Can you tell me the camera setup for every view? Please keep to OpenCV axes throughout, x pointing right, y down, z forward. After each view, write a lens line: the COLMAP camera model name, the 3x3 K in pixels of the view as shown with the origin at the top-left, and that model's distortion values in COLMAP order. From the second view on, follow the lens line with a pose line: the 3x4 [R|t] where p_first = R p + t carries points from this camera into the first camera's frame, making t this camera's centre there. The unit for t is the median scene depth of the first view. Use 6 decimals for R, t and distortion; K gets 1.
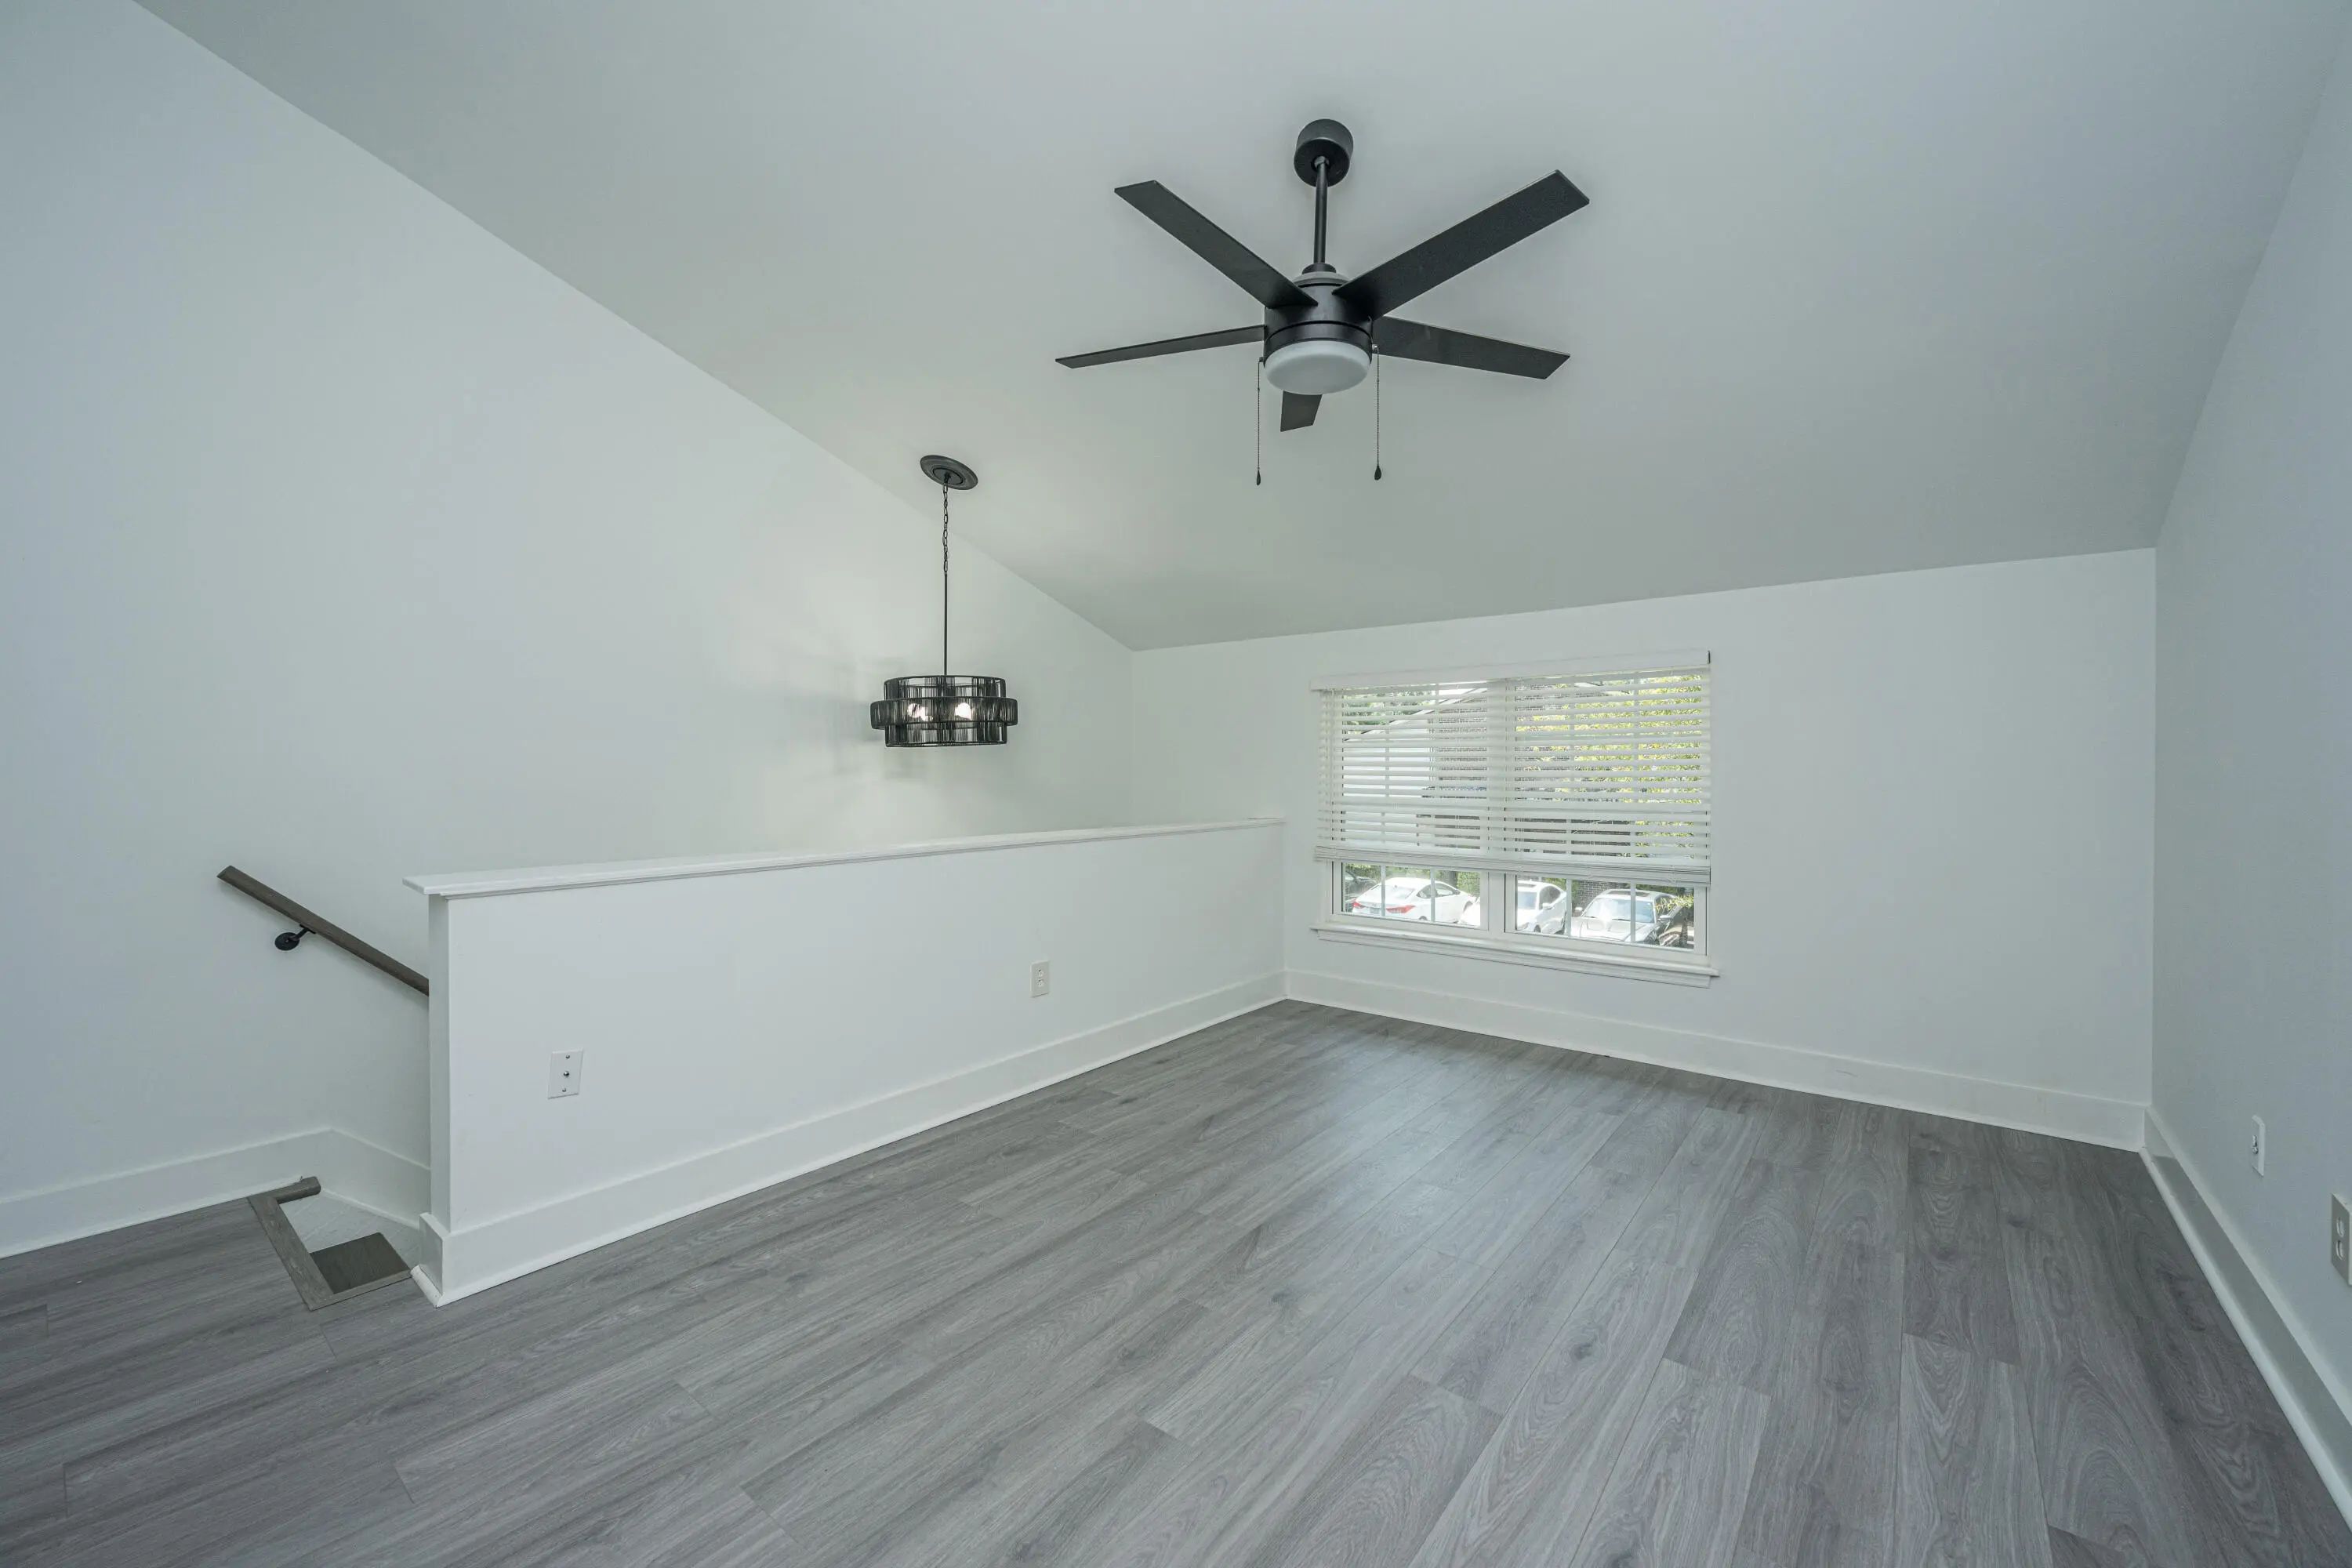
lens RADIAL K [[960.3, 0, 1168.8], [0, 960.3, 740.0], [0, 0, 1]] dist [-0.000392, 0.000355]
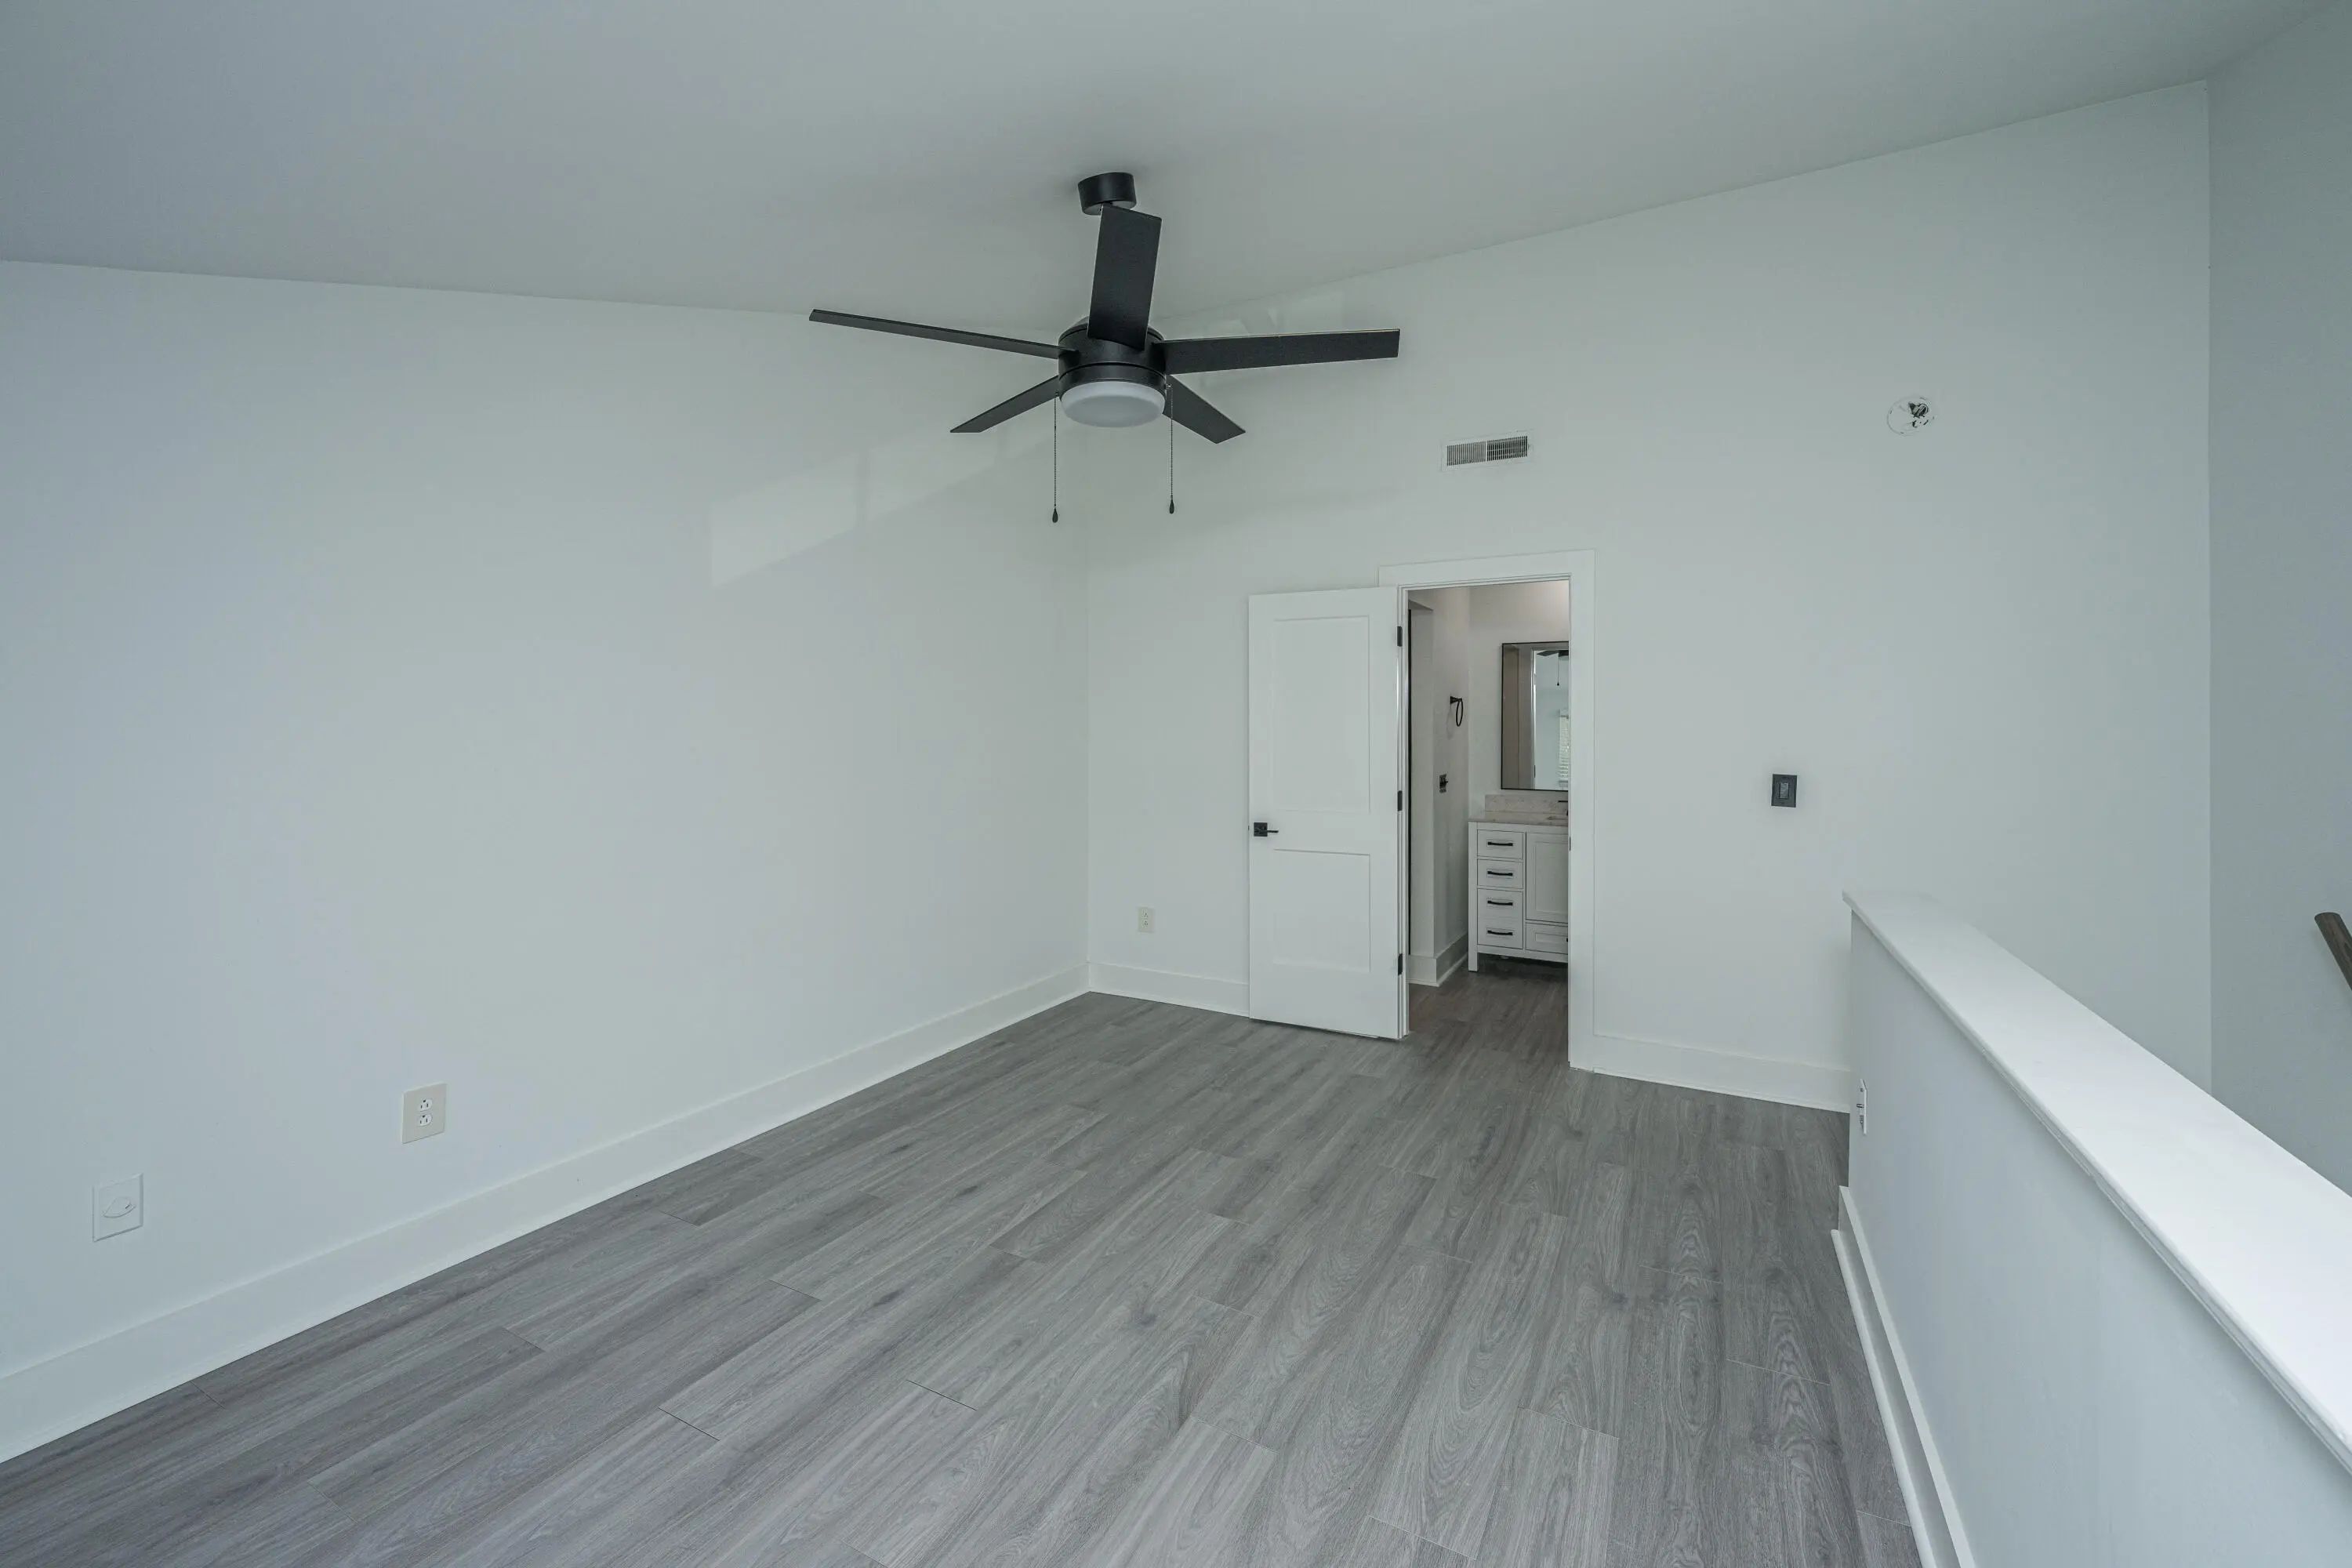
lens RADIAL K [[956.2, 0, 1165.8], [0, 956.2, 722.7], [0, 0, 1]] dist [-0.000796, -0.000130]
pose [[-0.986397, -0.005104, -0.164300, 0.263653], [0.000359, 0.999449, -0.033200, -0.017912], [0.164378, -0.032808, -0.985852, 1.993997]]
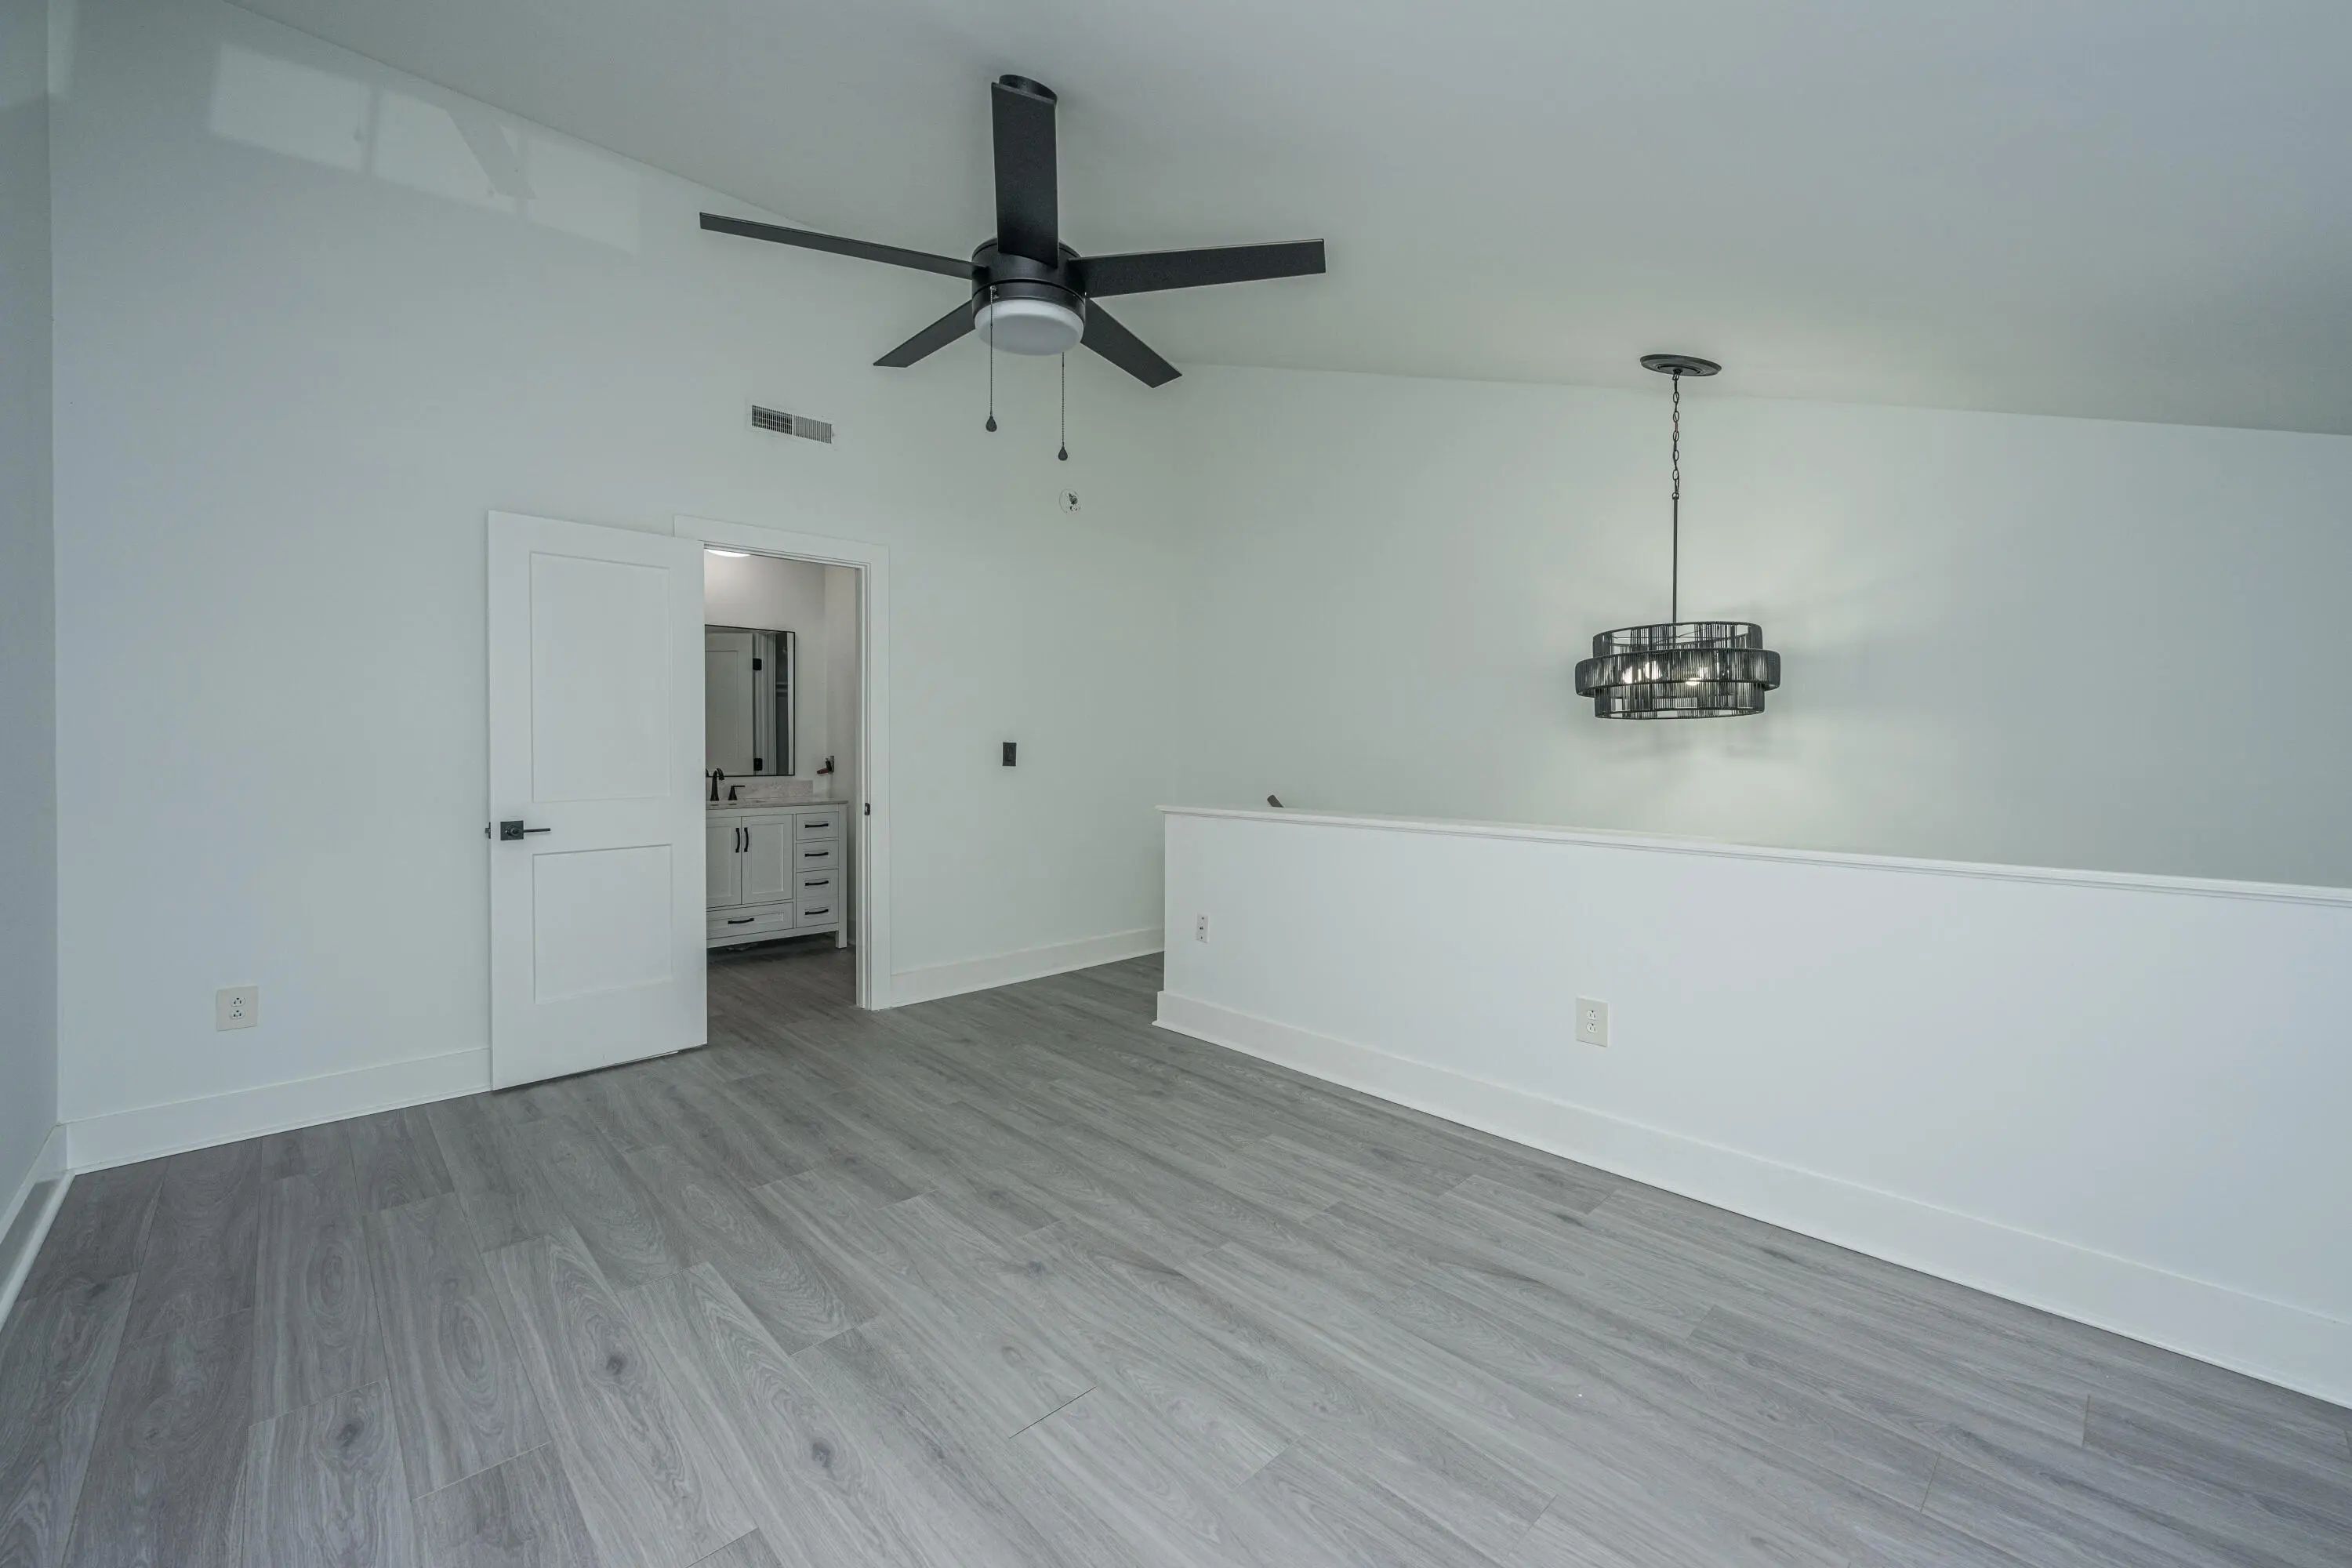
lens RADIAL K [[952.4, 0, 1192.3], [0, 952.4, 756.8], [0, 0, 1]] dist [-0.002189, 0.000124]
pose [[-0.137208, 0.013025, -0.990457, 1.070689], [0.025101, 0.999638, 0.009669, 0.034050], [0.990224, -0.023535, -0.137485, 1.297625]]
